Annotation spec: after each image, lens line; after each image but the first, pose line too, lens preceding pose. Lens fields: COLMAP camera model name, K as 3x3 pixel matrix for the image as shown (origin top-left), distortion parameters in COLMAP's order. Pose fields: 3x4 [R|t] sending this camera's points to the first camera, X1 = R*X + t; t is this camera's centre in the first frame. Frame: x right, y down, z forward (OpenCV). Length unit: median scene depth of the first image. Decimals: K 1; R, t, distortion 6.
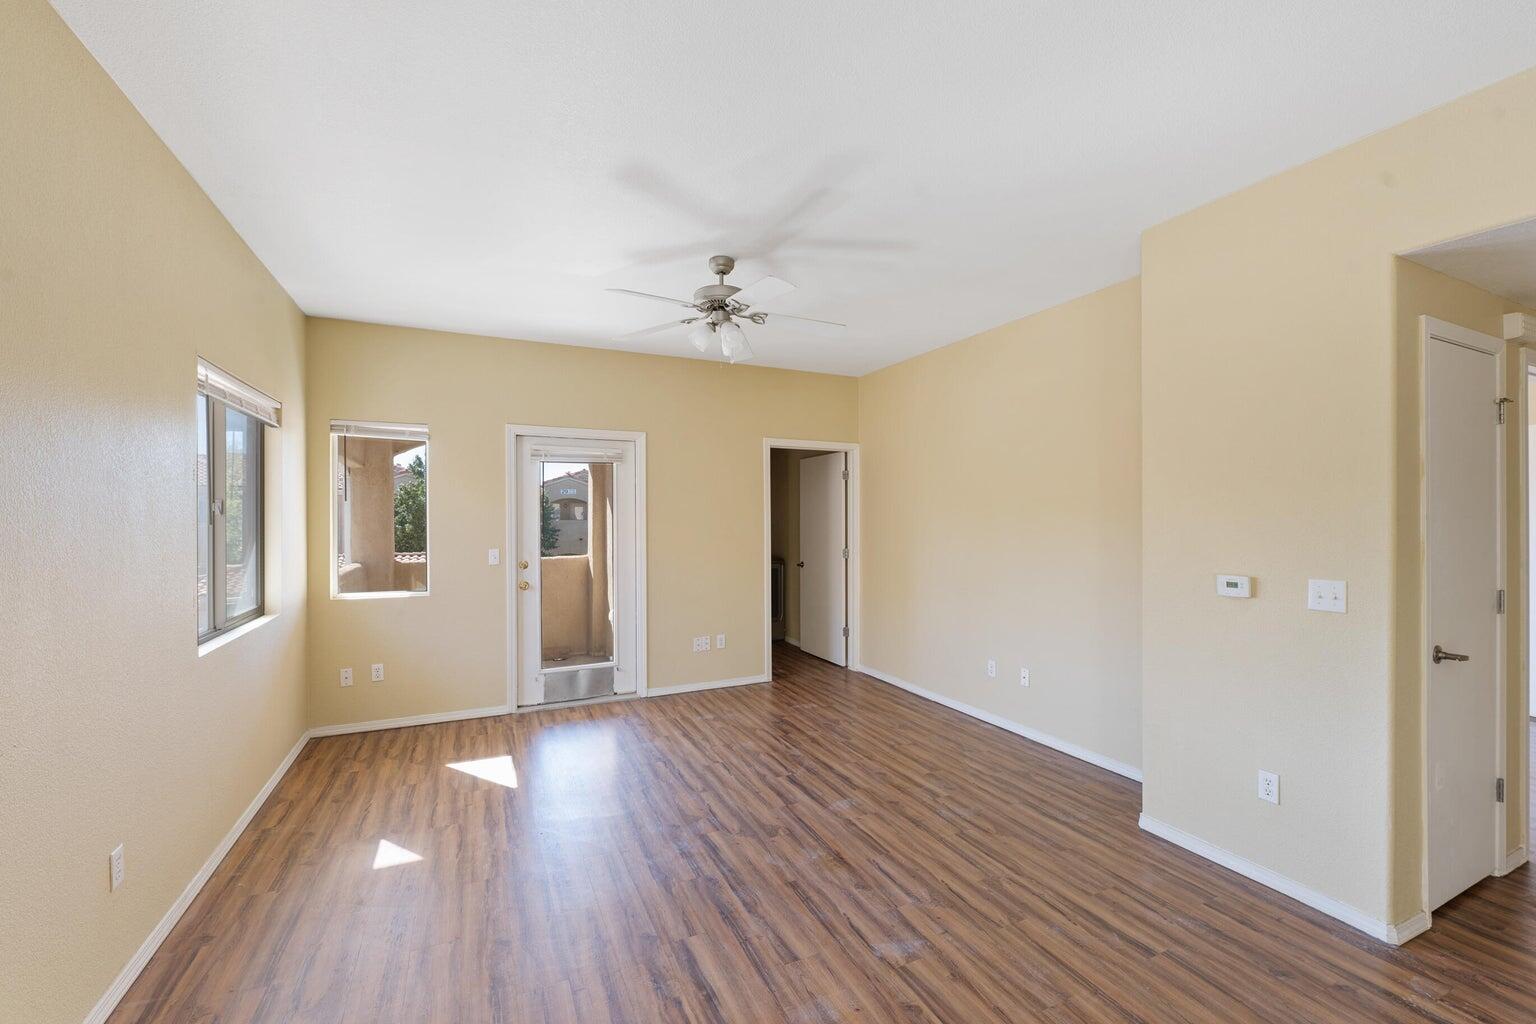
lens RADIAL K [[629.2, 0, 778.5], [0, 629.2, 513.4], [0, 0, 1]] dist [-0.005603, 0.000197]
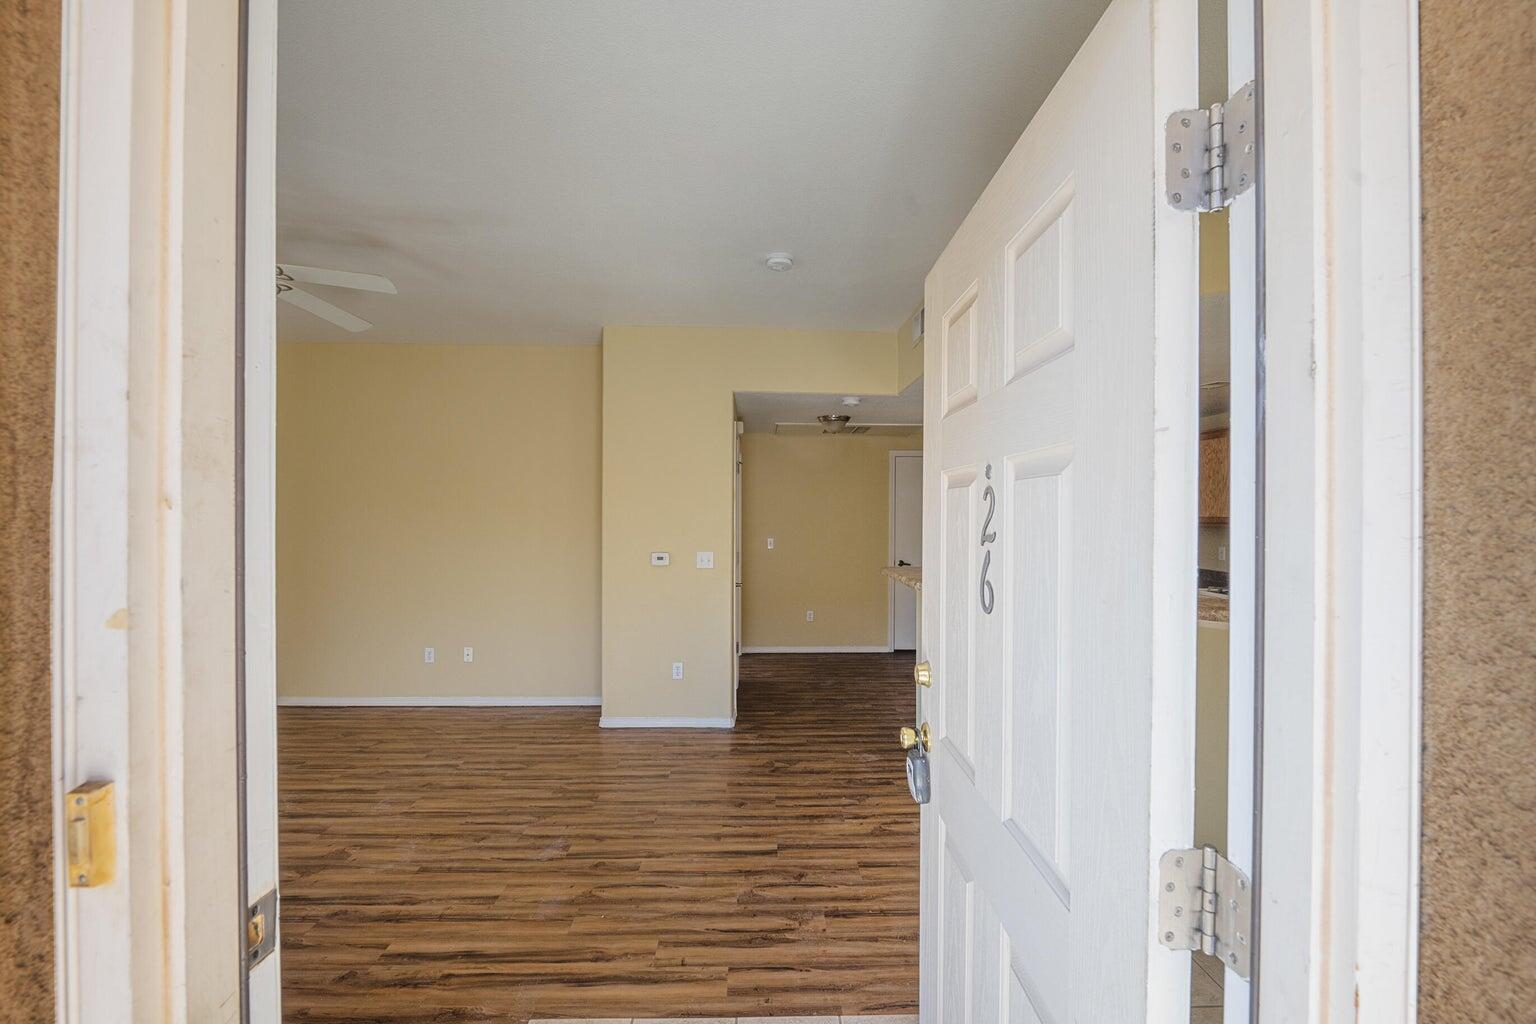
lens RADIAL K [[629.2, 0, 756.3], [0, 629.2, 513.3], [0, 0, 1]] dist [-0.005603, 0.000197]
pose [[0.416954, 0.000078, 0.908927, -0.682692], [-0.012342, 0.999908, 0.005577, -0.019101], [-0.908844, -0.013543, 0.416917, 0.061069]]
